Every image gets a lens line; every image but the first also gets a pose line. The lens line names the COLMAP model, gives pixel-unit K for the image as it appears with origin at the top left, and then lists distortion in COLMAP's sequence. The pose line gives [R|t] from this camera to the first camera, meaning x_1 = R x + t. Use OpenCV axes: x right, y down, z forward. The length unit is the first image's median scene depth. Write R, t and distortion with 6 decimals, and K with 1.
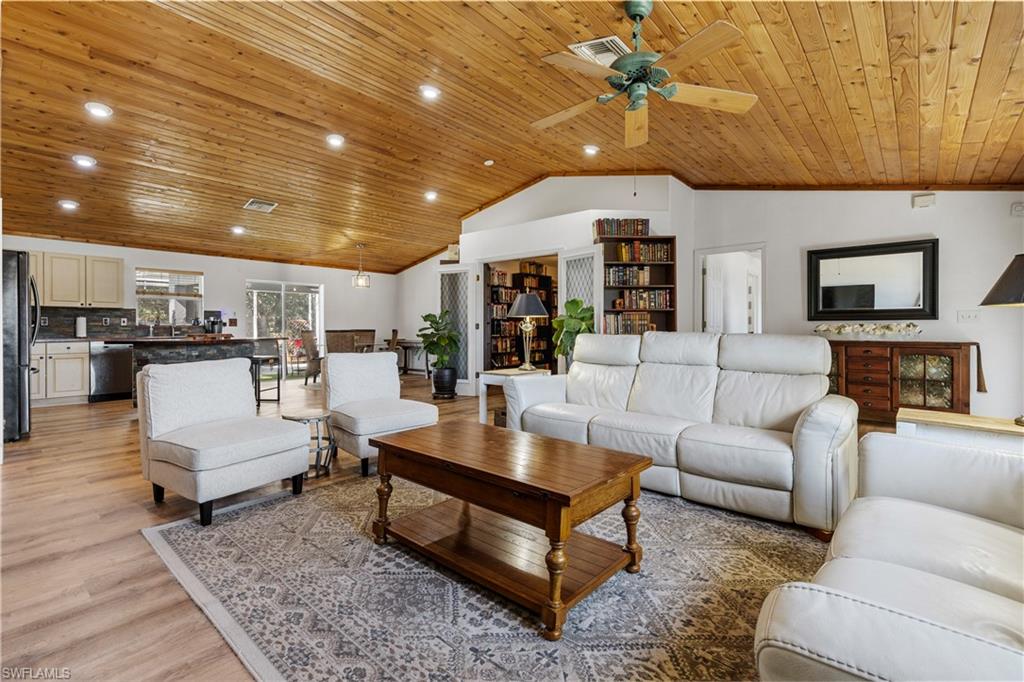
lens RADIAL K [[462.9, 0, 515.1], [0, 462.9, 319.2], [0, 0, 1]] dist [0.005784, 0.000177]
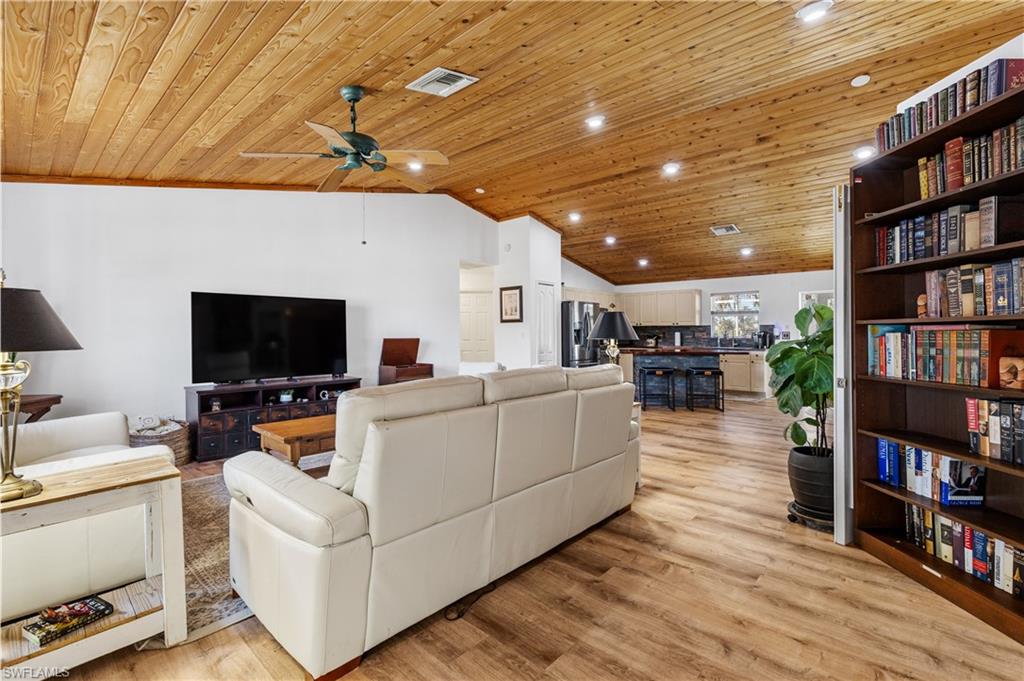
lens RADIAL K [[460.2, 0, 523.3], [0, 460.2, 325.9], [0, 0, 1]] dist [0.007375, -0.000775]
pose [[-0.011123, -0.014374, -0.999835, 0.733137], [0.020246, 0.999688, -0.014598, -0.018223], [0.999733, -0.020405, -0.010828, 0.731274]]
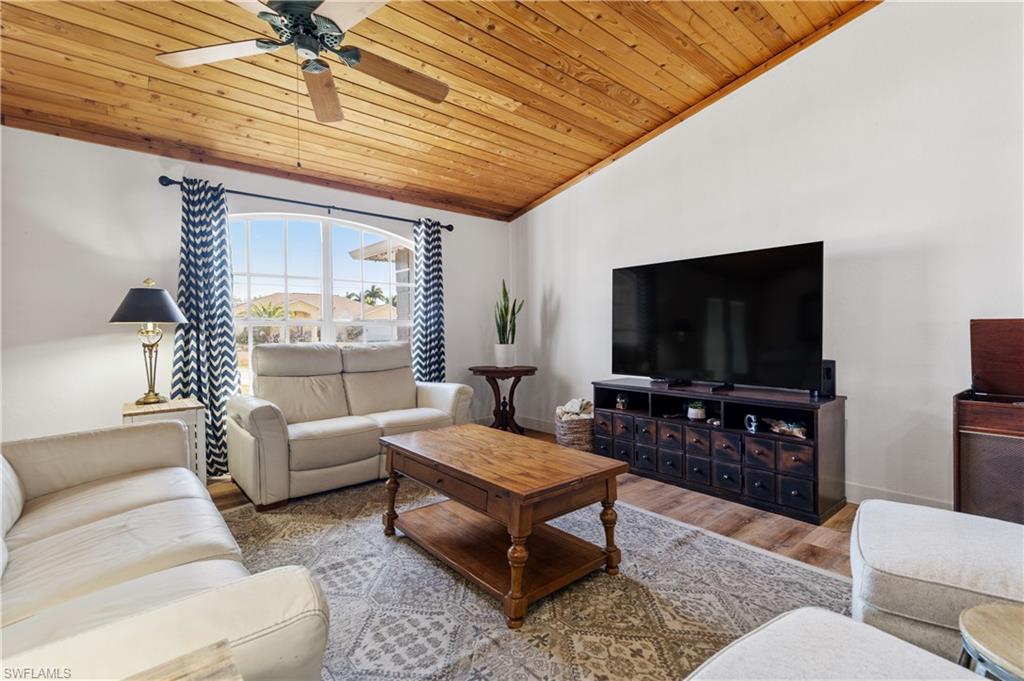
lens RADIAL K [[466.2, 0, 518.1], [0, 466.2, 337.0], [0, 0, 1]] dist [0.003426, -0.000142]
pose [[-0.990668, 0.003221, 0.136257, -0.106037], [0.002968, 0.999993, -0.002060, 0.006527], [-0.136263, -0.001636, -0.990671, 0.890260]]
